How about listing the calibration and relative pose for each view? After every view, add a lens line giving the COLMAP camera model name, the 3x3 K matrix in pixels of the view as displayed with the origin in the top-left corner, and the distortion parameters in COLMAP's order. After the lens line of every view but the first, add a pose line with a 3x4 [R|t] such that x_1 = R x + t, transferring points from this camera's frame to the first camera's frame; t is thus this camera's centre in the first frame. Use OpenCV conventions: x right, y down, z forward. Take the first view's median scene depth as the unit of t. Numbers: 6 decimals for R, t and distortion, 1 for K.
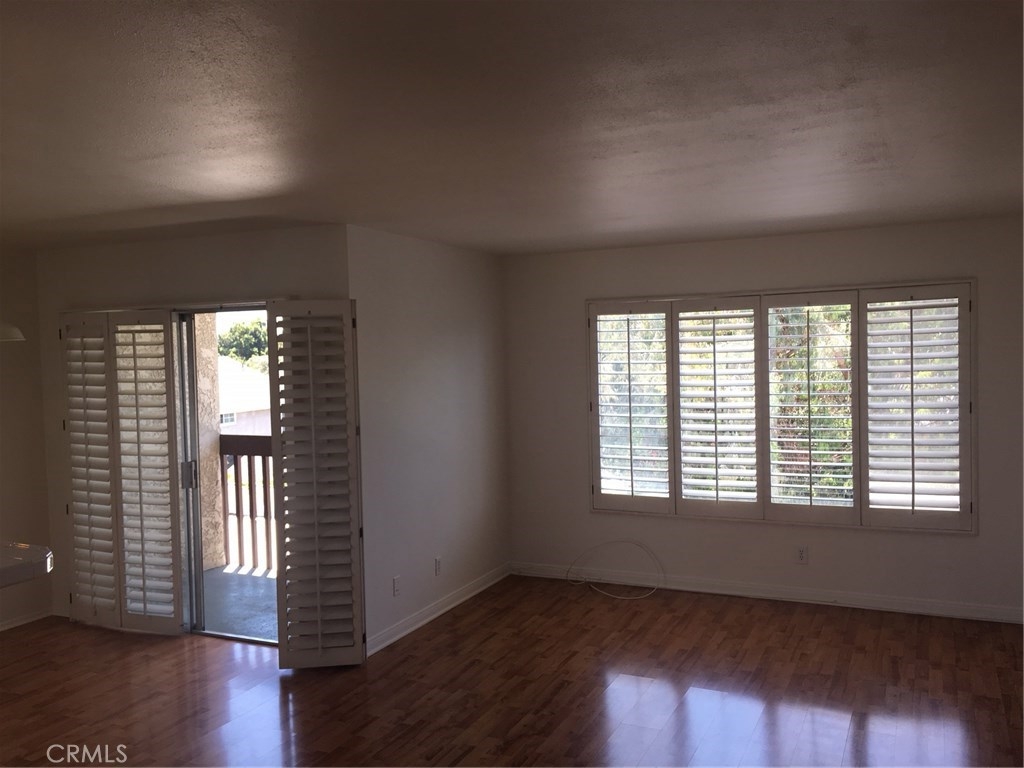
lens RADIAL K [[868.0, 0, 513.8], [0, 868.0, 386.2], [0, 0, 1]] dist [0.092981, -0.123289]
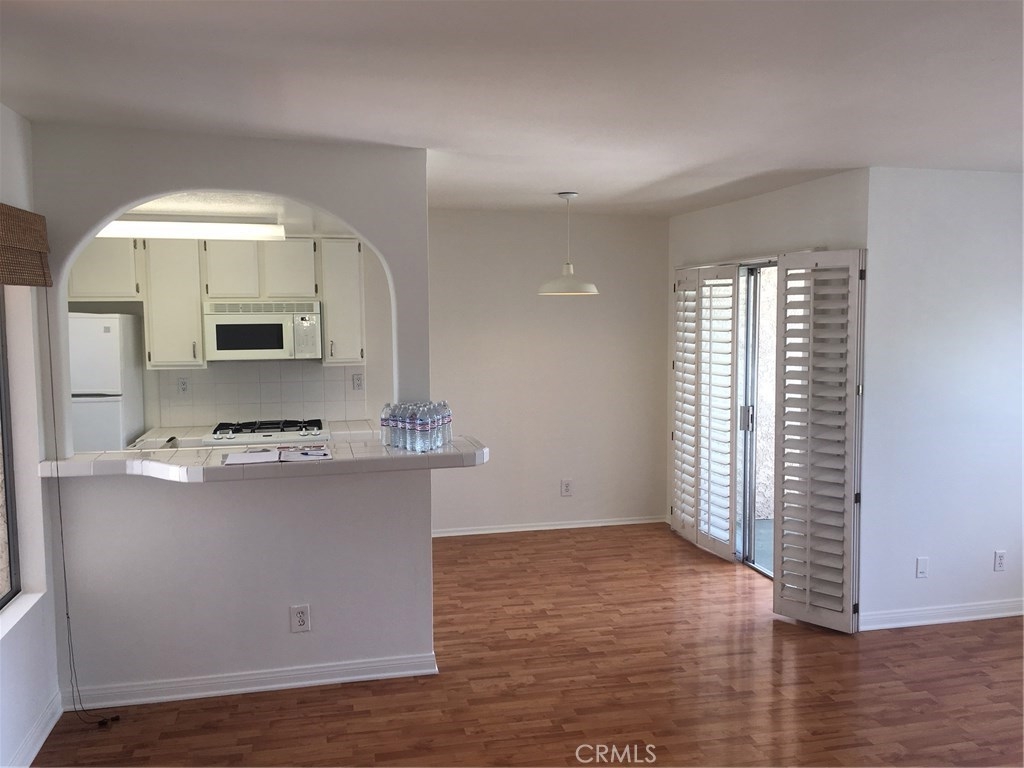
lens RADIAL K [[868.0, 0, 513.8], [0, 868.0, 386.2], [0, 0, 1]] dist [0.092981, -0.123289]
pose [[0.622915, 0.084936, -0.777665, 0.310953], [-0.041964, 0.996285, 0.075201, -0.007945], [0.781163, -0.014210, 0.624165, 0.115076]]
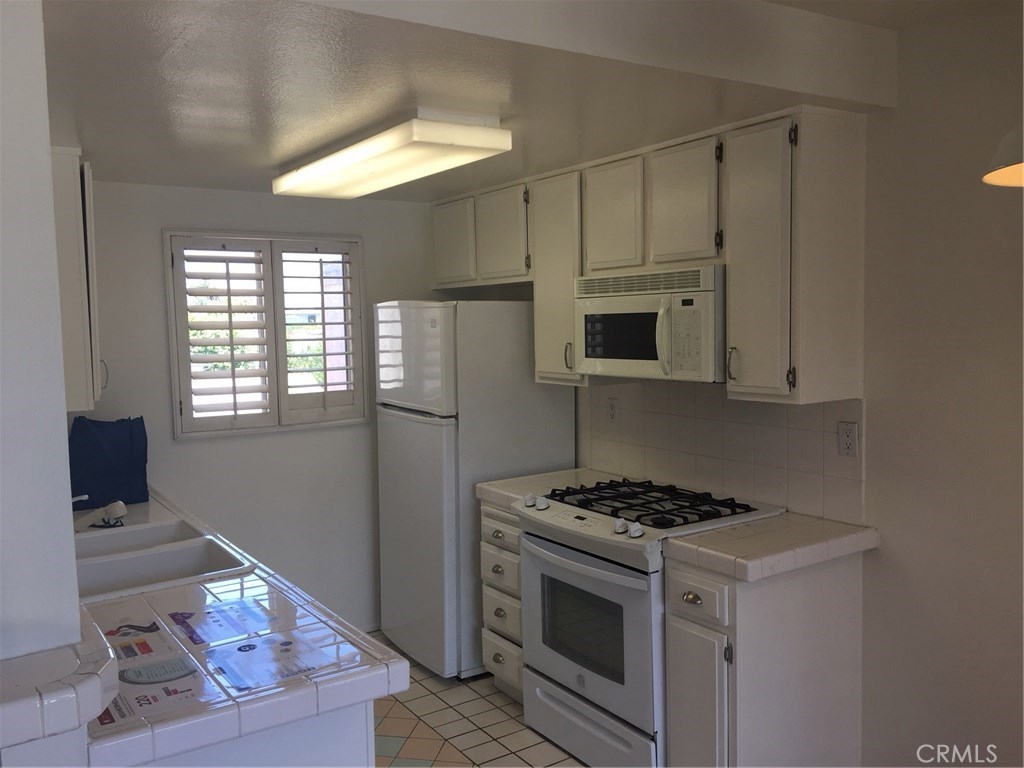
lens RADIAL K [[868.0, 0, 513.8], [0, 868.0, 386.2], [0, 0, 1]] dist [0.092981, -0.123289]
pose [[-0.519766, 0.103280, -0.848043, -0.230878], [-0.002999, 0.992439, 0.122703, -0.013950], [0.854303, 0.066320, -0.515526, 0.852973]]
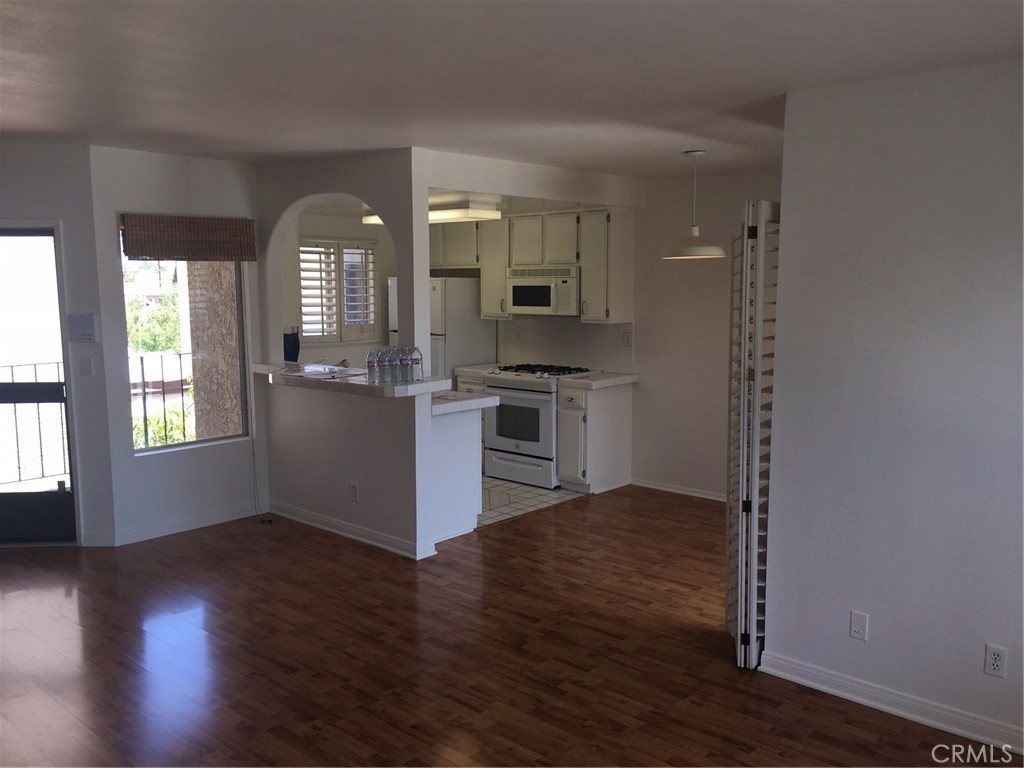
lens RADIAL K [[868.0, 0, 513.8], [0, 868.0, 386.2], [0, 0, 1]] dist [0.092981, -0.123289]
pose [[-0.292426, 0.141822, -0.945713, 0.583818], [-0.032518, 0.986895, 0.158052, -0.051483], [0.955735, 0.076972, -0.283982, 0.978901]]
